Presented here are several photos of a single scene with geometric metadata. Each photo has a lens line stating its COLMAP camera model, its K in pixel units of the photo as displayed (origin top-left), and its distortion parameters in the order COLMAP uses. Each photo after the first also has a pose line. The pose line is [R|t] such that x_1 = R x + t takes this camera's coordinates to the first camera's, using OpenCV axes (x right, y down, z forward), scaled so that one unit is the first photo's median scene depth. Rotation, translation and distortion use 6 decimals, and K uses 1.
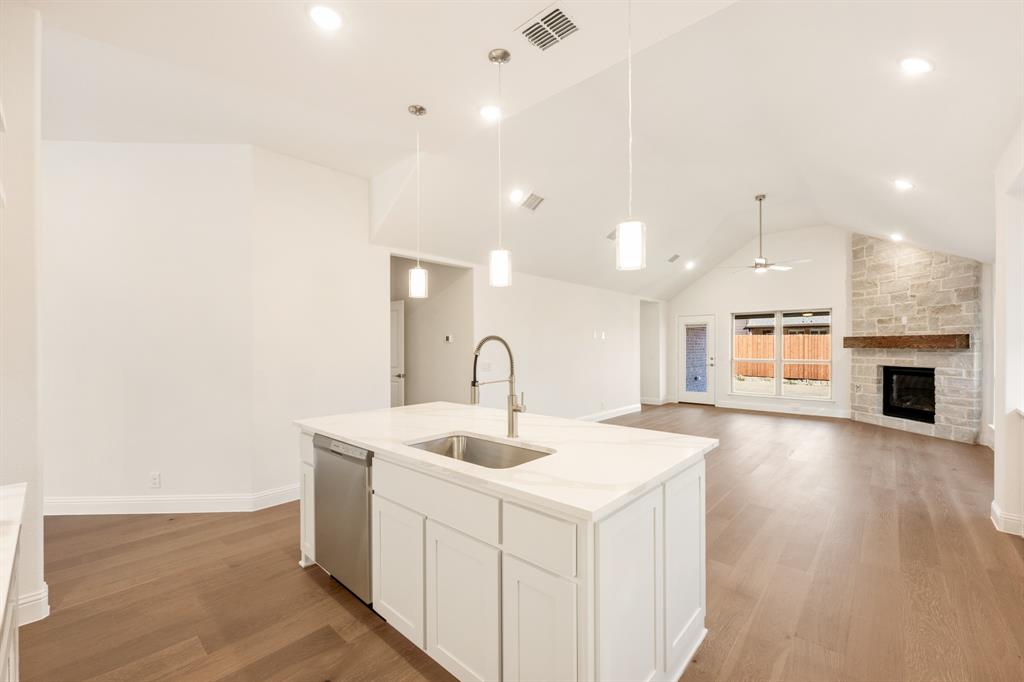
lens RADIAL K [[421.0, 0, 514.2], [0, 421.0, 342.4], [0, 0, 1]] dist [-0.000640, 0.000043]
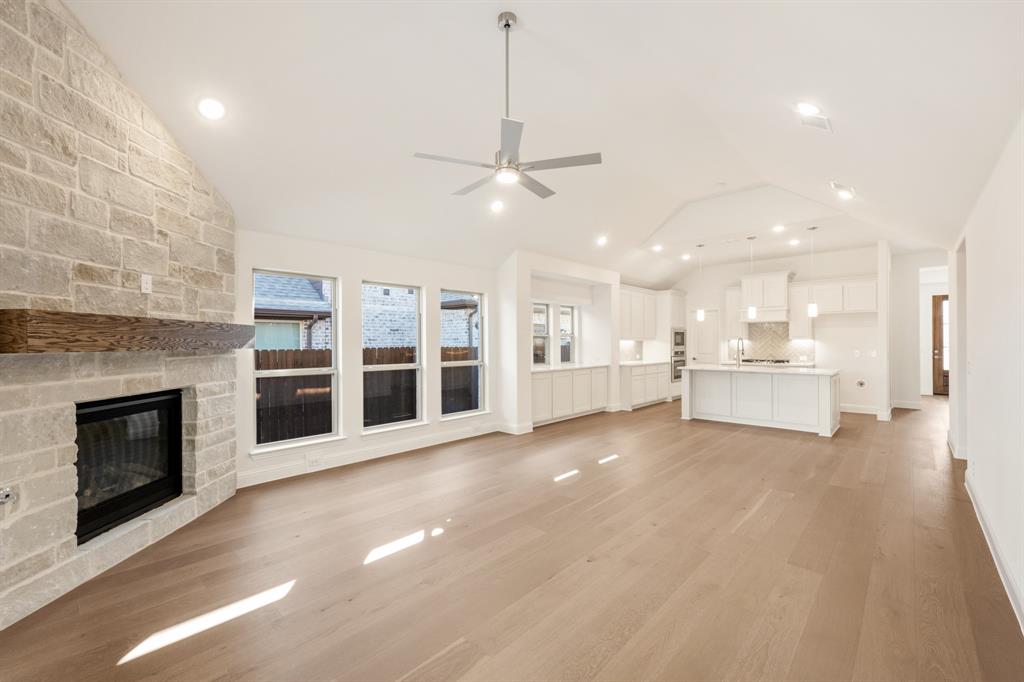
lens RADIAL K [[421.0, 0, 509.5], [0, 421.0, 340.6], [0, 0, 1]] dist [-0.000640, 0.000043]
pose [[-0.999754, 0.011161, 0.019158, 0.558369], [0.010976, 0.999892, -0.009743, 0.012754], [-0.019265, -0.009530, -0.999769, 1.416430]]
